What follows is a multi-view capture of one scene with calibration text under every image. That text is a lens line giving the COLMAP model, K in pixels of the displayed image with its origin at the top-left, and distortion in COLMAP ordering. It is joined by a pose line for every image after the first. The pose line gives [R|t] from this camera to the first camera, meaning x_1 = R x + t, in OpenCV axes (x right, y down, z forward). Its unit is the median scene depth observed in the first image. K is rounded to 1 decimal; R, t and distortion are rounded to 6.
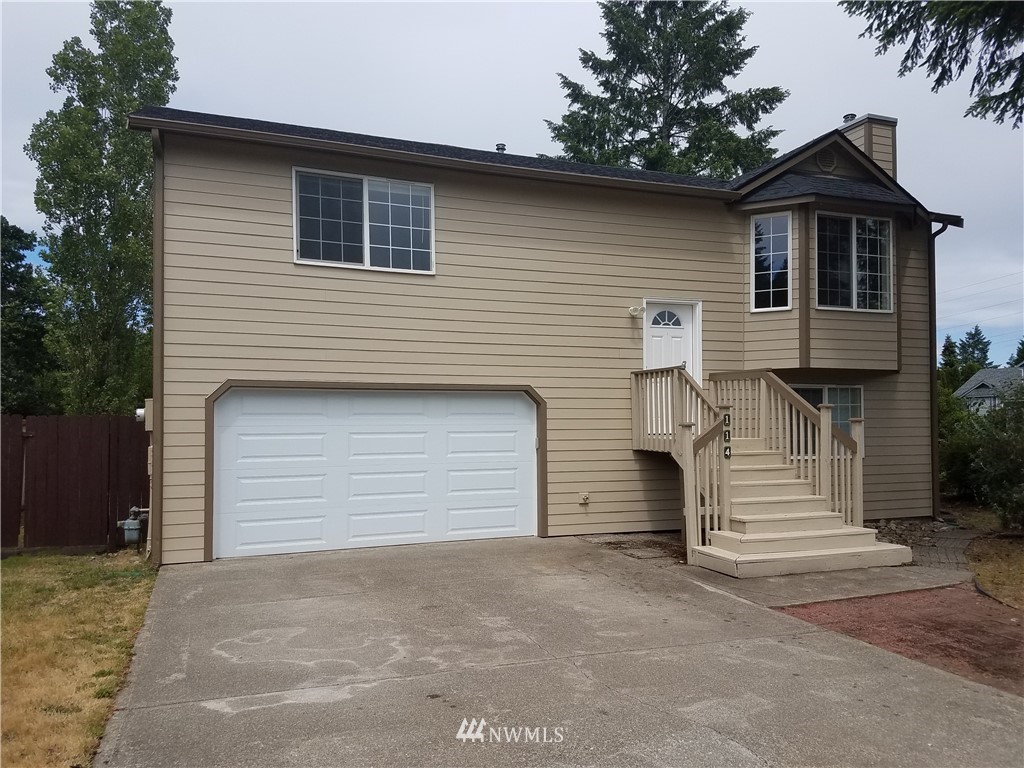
lens RADIAL K [[768.1, 0, 511.0], [0, 768.1, 405.3], [0, 0, 1]] dist [0.090590, 0.003472]
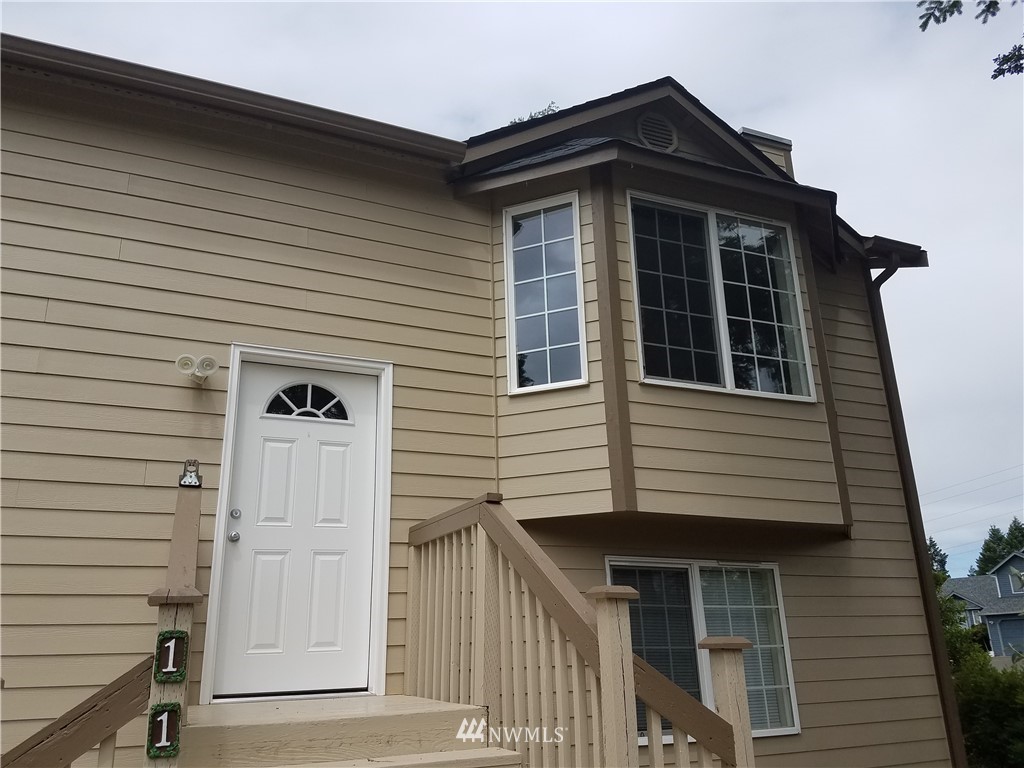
lens RADIAL K [[772.8, 0, 474.1], [0, 772.8, 382.6], [0, 0, 1]] dist [0.201191, -0.252198]
pose [[0.999980, -0.005687, 0.002846, 0.288659], [0.006264, 0.958163, -0.286155, 0.005417], [-0.001099, 0.286167, 0.958179, 0.557801]]
